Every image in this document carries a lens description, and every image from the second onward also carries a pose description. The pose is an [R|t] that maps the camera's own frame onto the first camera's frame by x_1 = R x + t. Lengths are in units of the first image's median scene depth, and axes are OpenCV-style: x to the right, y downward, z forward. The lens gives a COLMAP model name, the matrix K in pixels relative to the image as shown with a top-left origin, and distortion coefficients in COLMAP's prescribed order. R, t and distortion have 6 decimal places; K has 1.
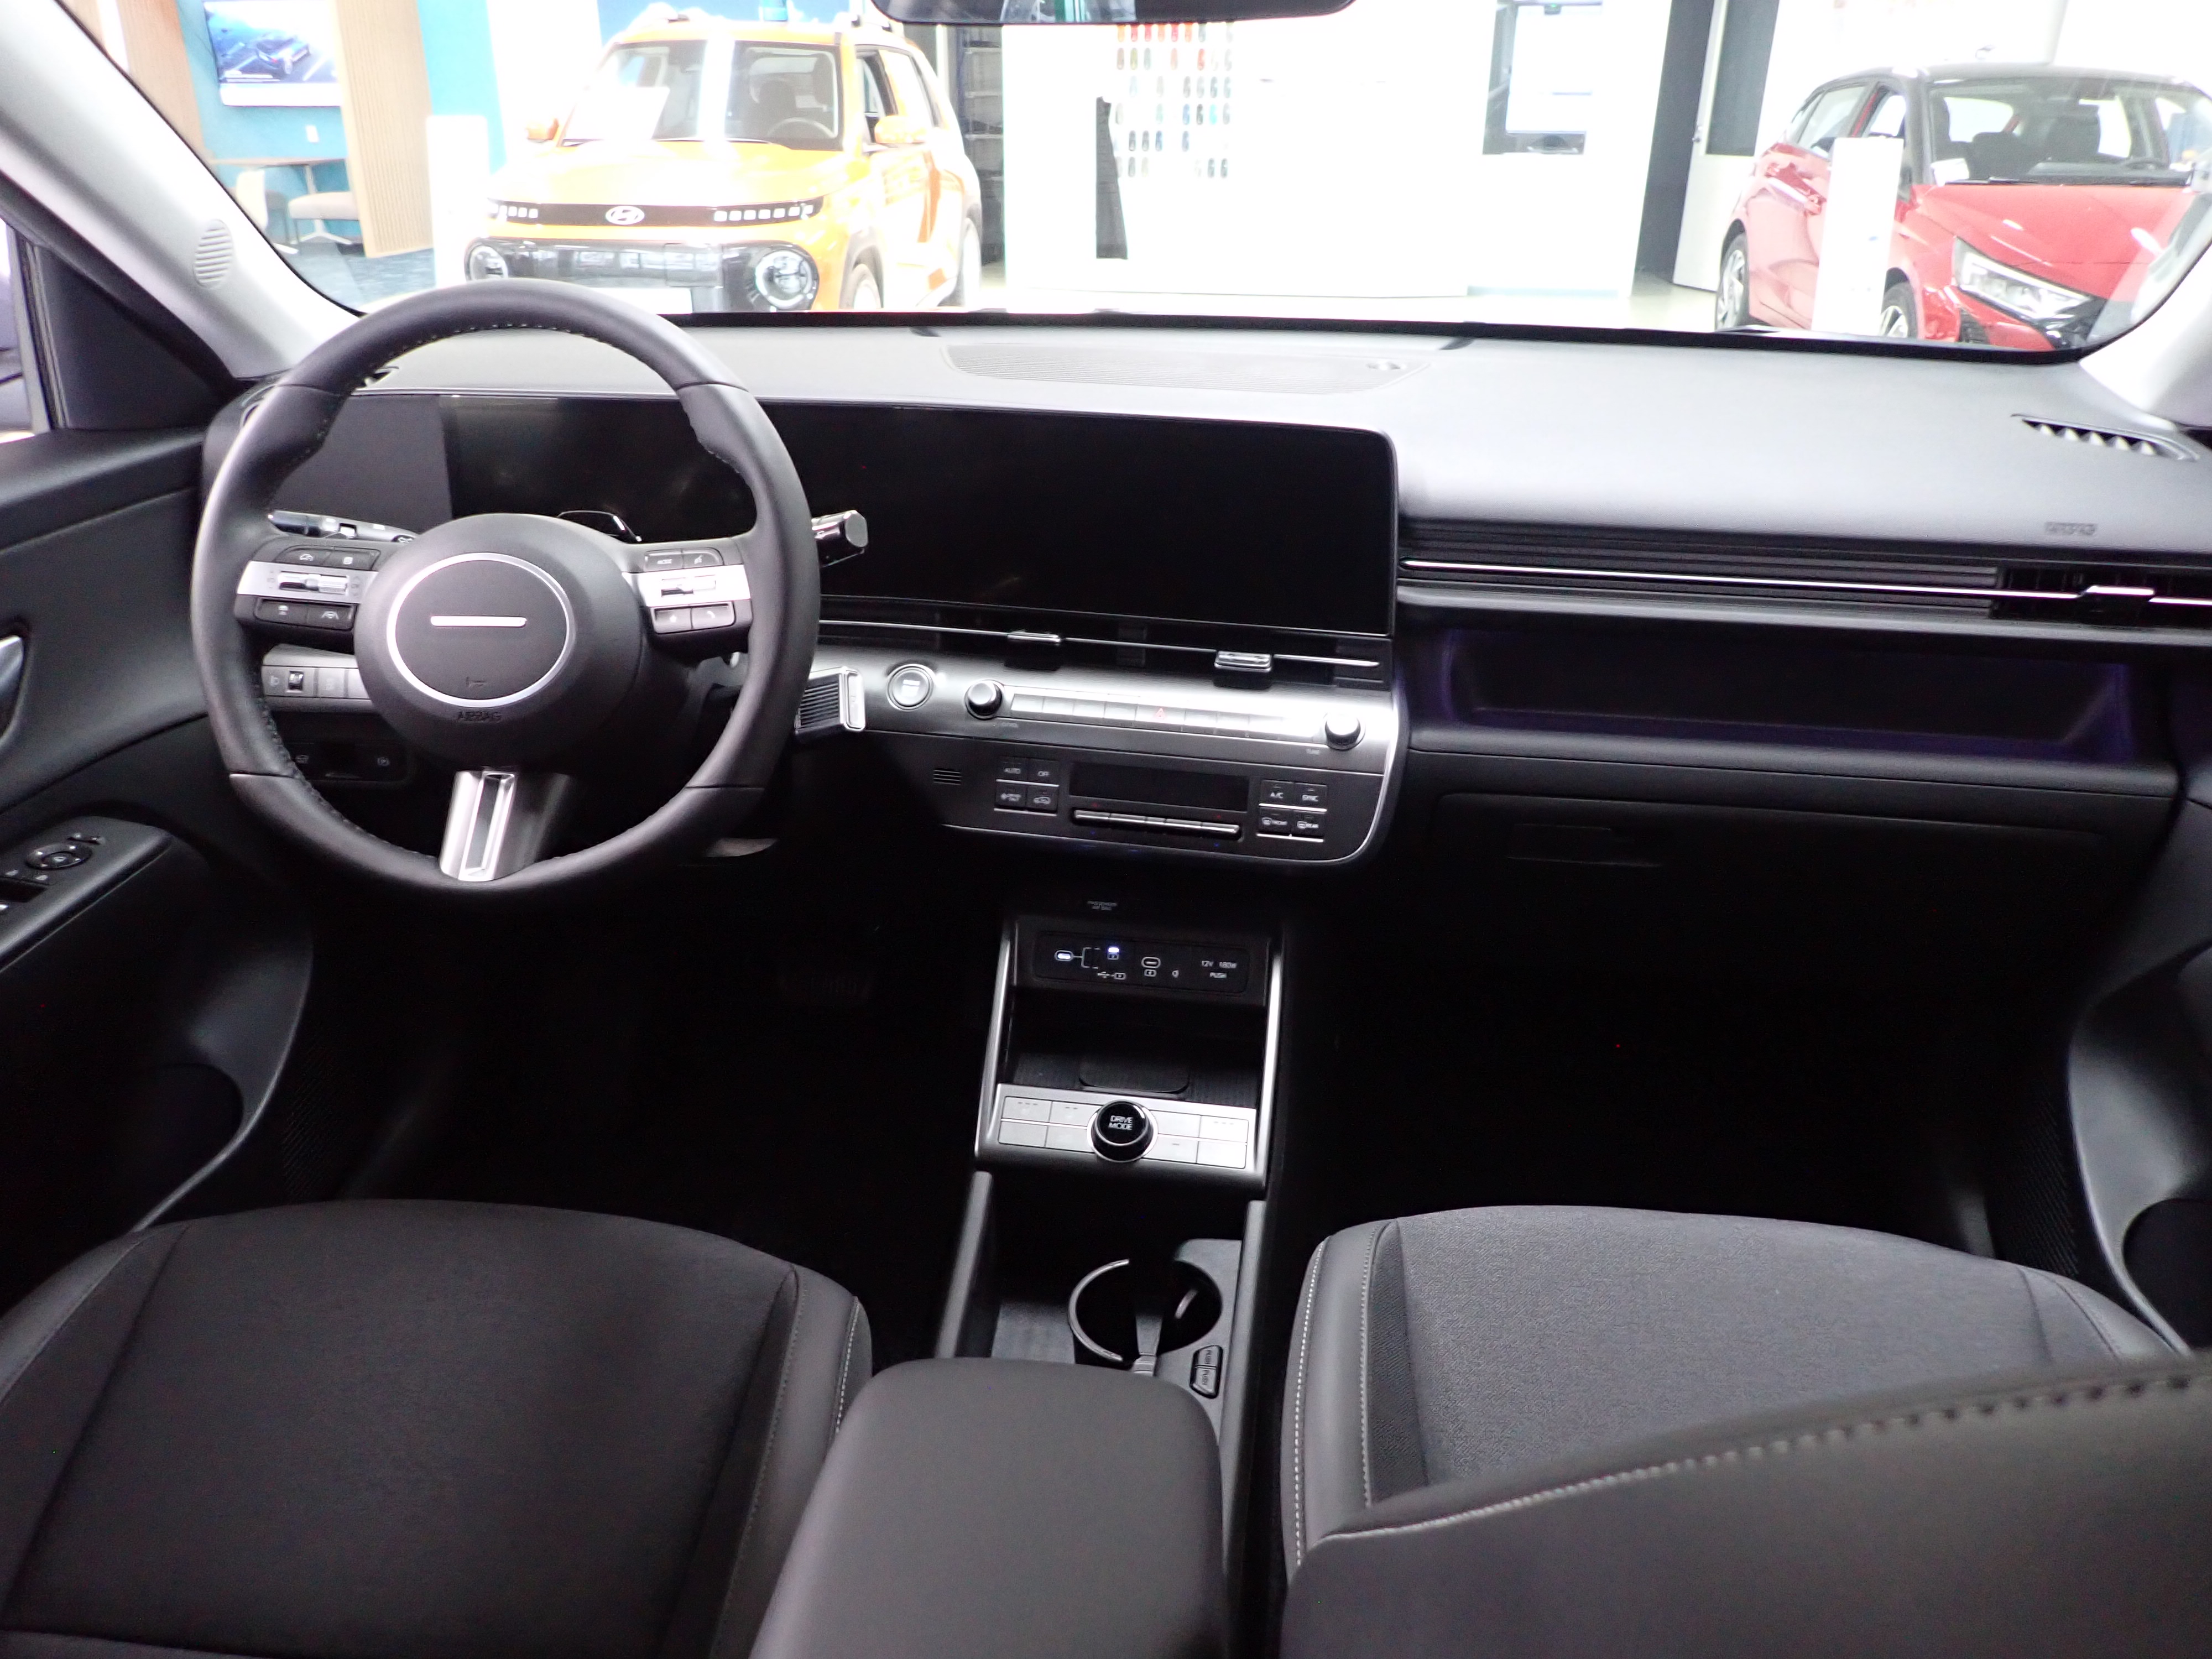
lens RADIAL K [[1599.7, 0, 1106.2], [0, 1599.7, 825.7], [0, 0, 1]] dist [0.014445, 0.004808]
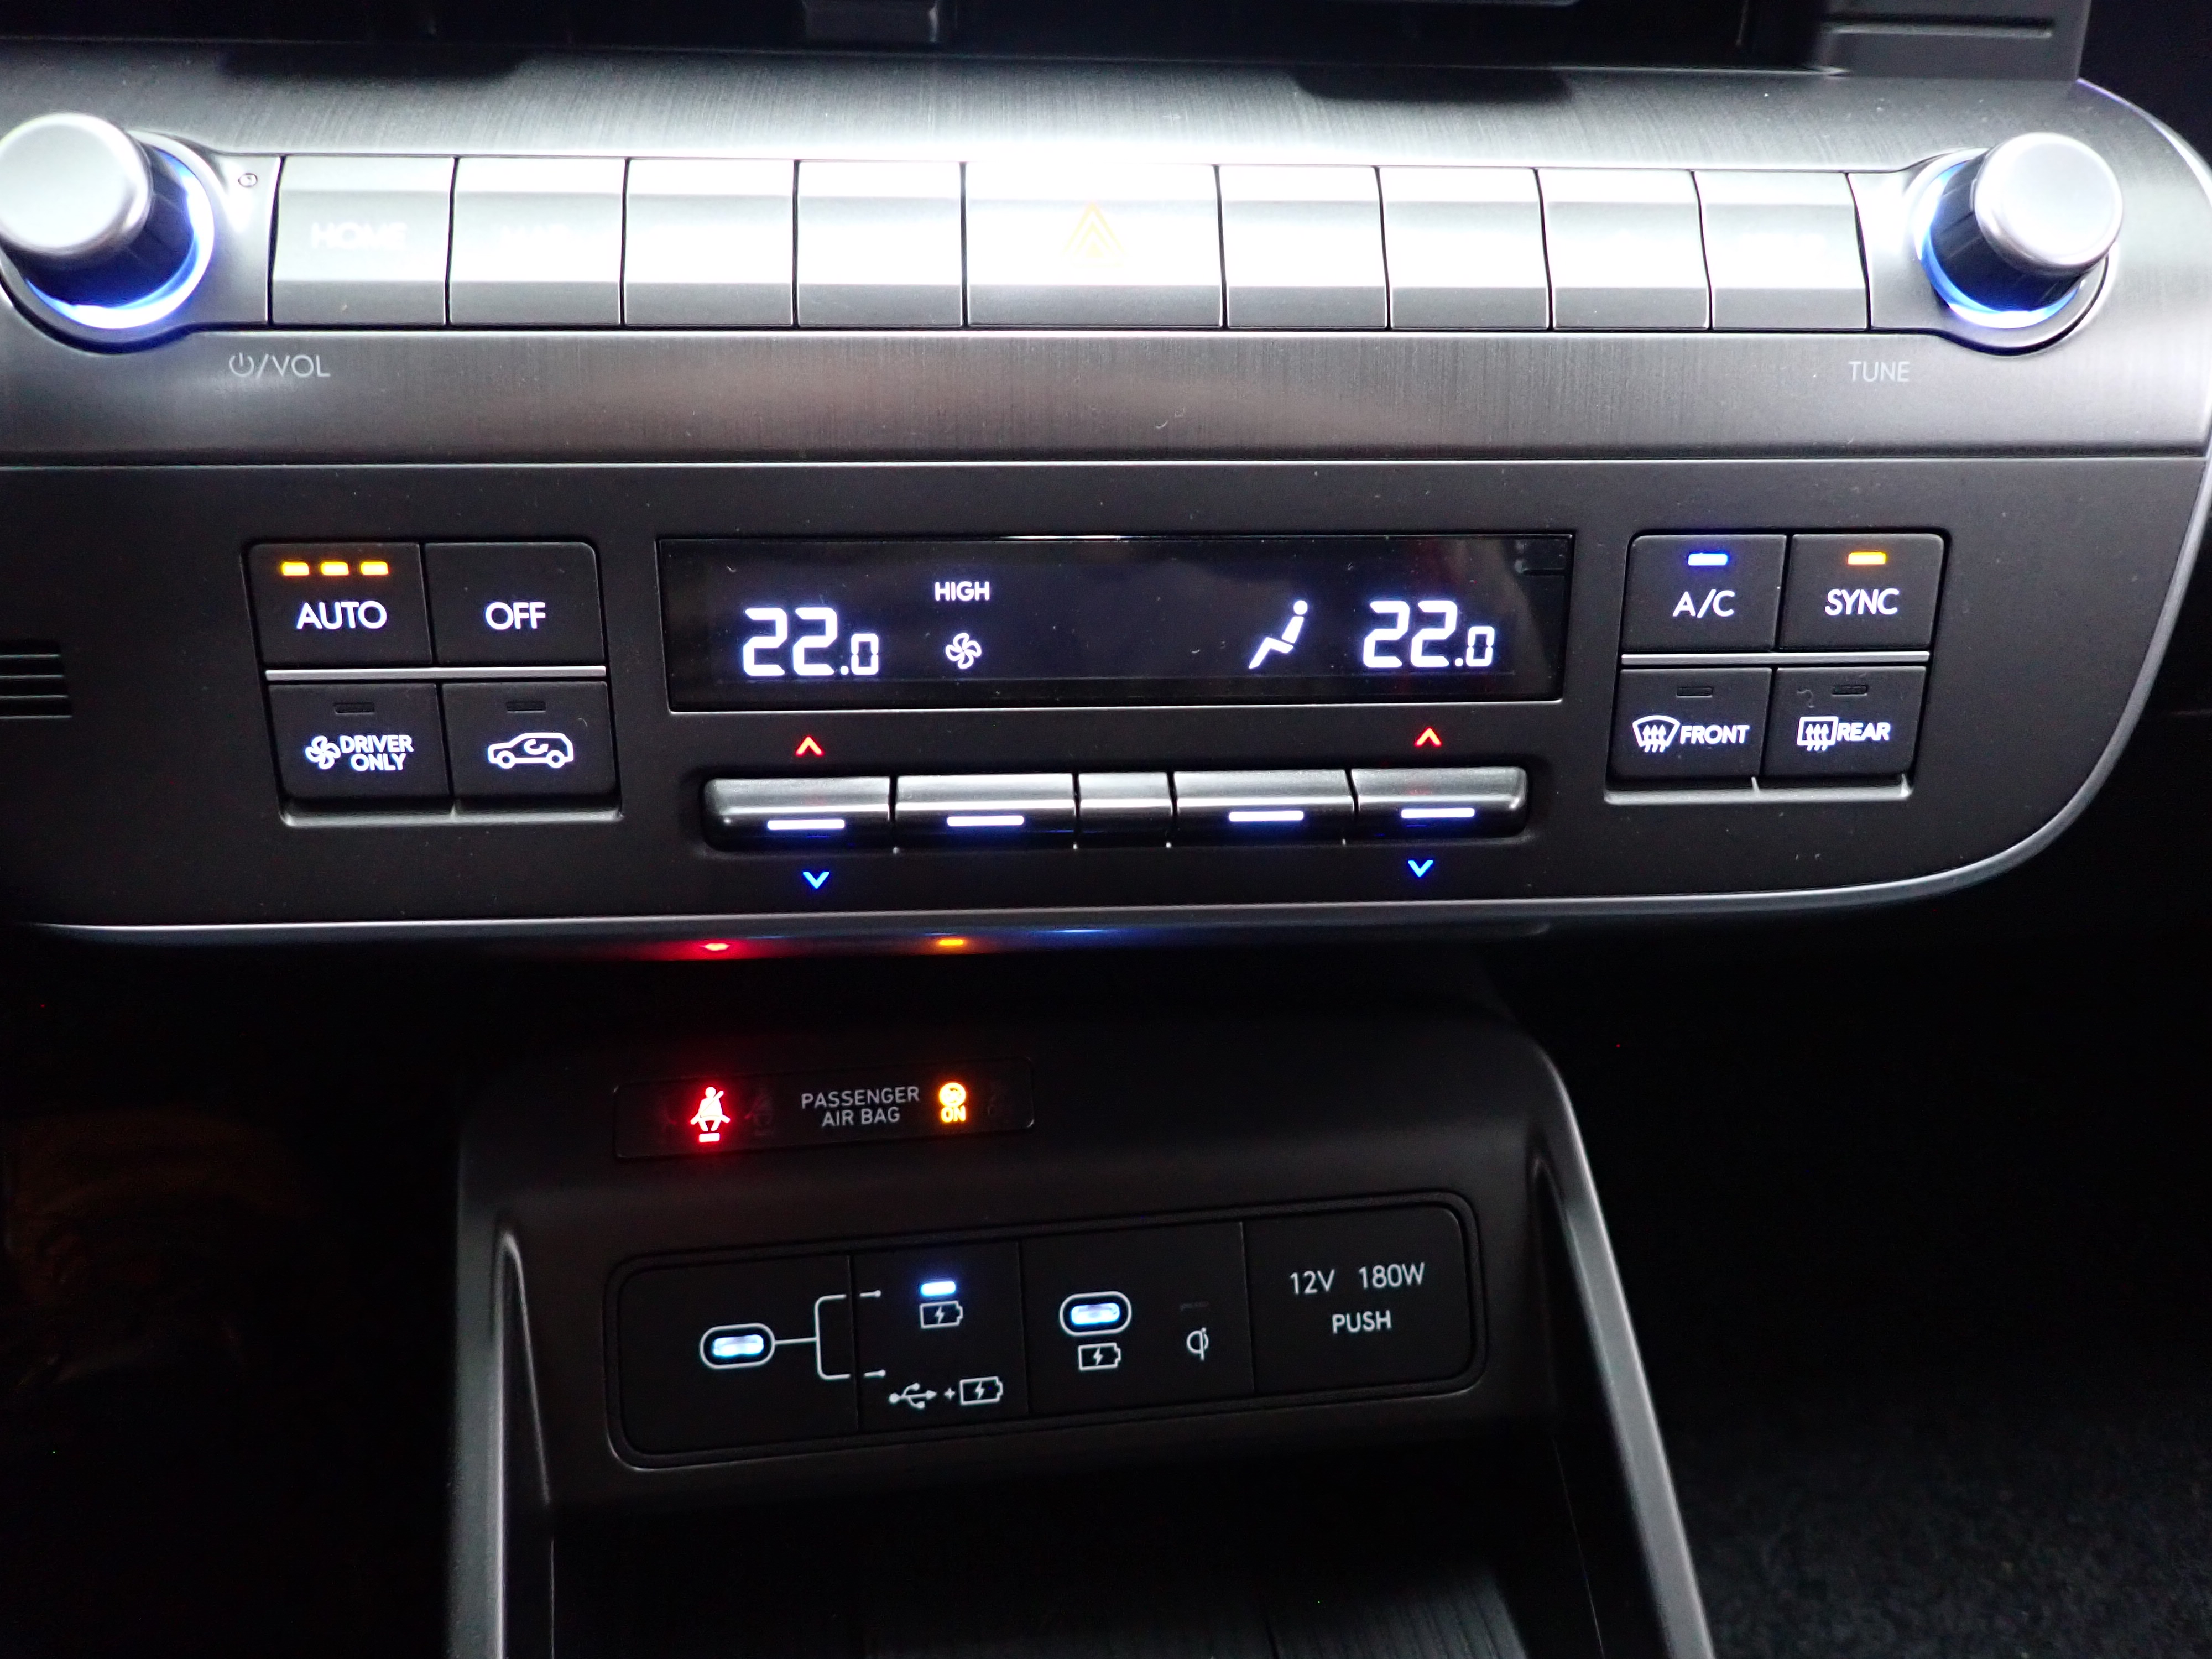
lens RADIAL K [[1599.7, 0, 1107.9], [0, 1599.7, 839.1], [0, 0, 1]] dist [0.014445, 0.004808]
pose [[0.957565, -0.146060, 0.248466, -0.022201], [0.103832, 0.979015, 0.175352, -0.032299], [-0.268864, -0.142112, 0.952637, 0.782762]]
